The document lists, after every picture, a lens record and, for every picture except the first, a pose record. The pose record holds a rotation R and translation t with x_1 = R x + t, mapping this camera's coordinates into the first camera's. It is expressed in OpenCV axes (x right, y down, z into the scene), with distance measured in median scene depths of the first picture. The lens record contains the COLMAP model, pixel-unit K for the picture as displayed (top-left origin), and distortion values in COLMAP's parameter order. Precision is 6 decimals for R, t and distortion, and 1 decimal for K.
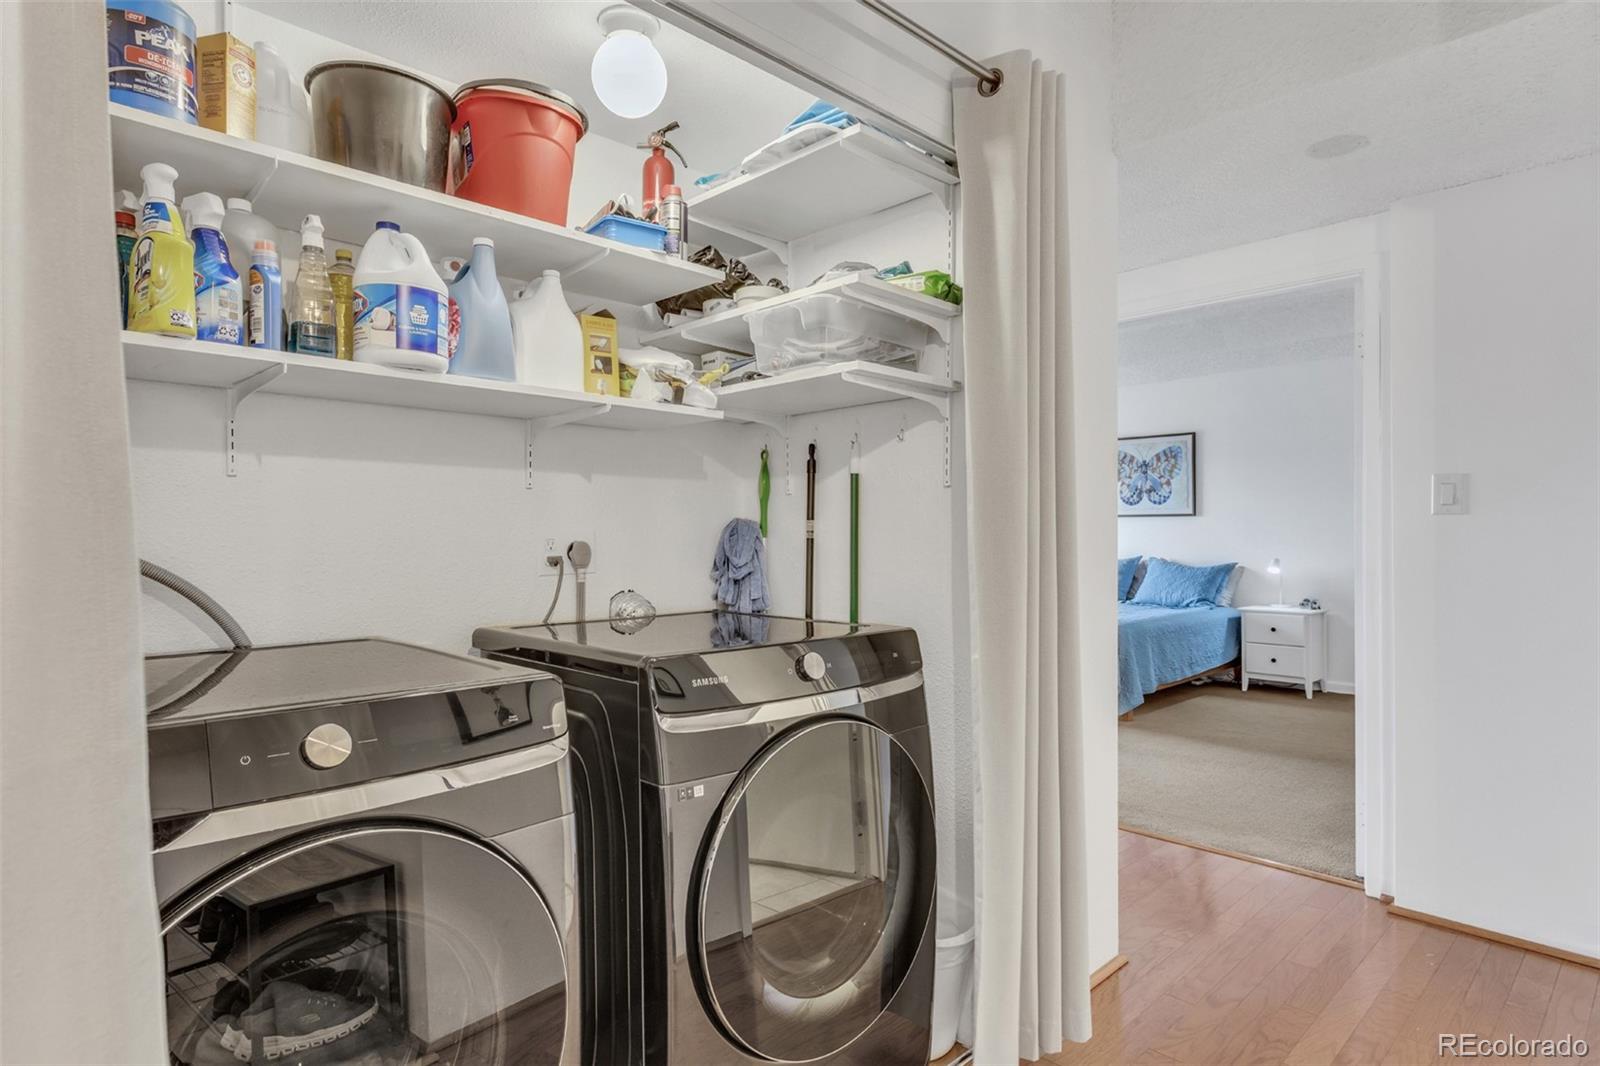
lens RADIAL K [[790.0, 0, 802.9], [0, 790.0, 543.9], [0, 0, 1]] dist [0.001294, 0.000652]
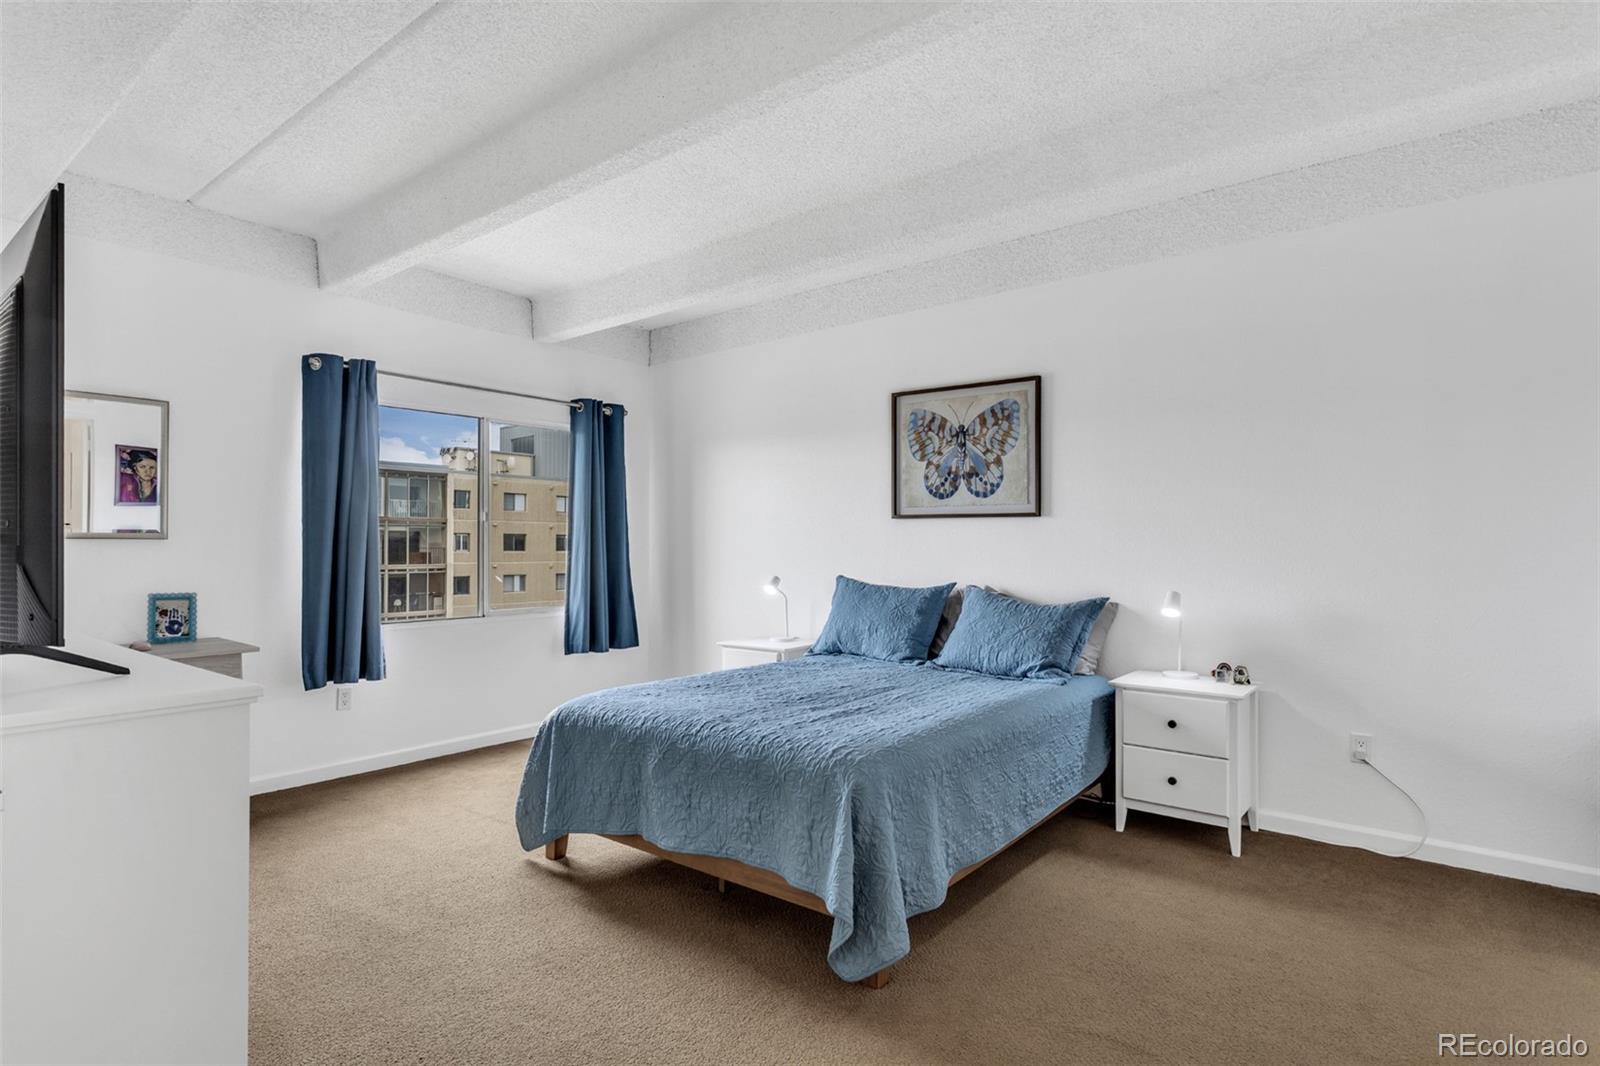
lens RADIAL K [[790.0, 0, 802.9], [0, 790.0, 543.9], [0, 0, 1]] dist [0.001294, 0.000652]
pose [[0.987825, 0.010201, 0.155235, 0.239968], [-0.007344, 0.999793, -0.018966, -0.002119], [-0.155396, 0.017595, 0.987695, 0.462967]]
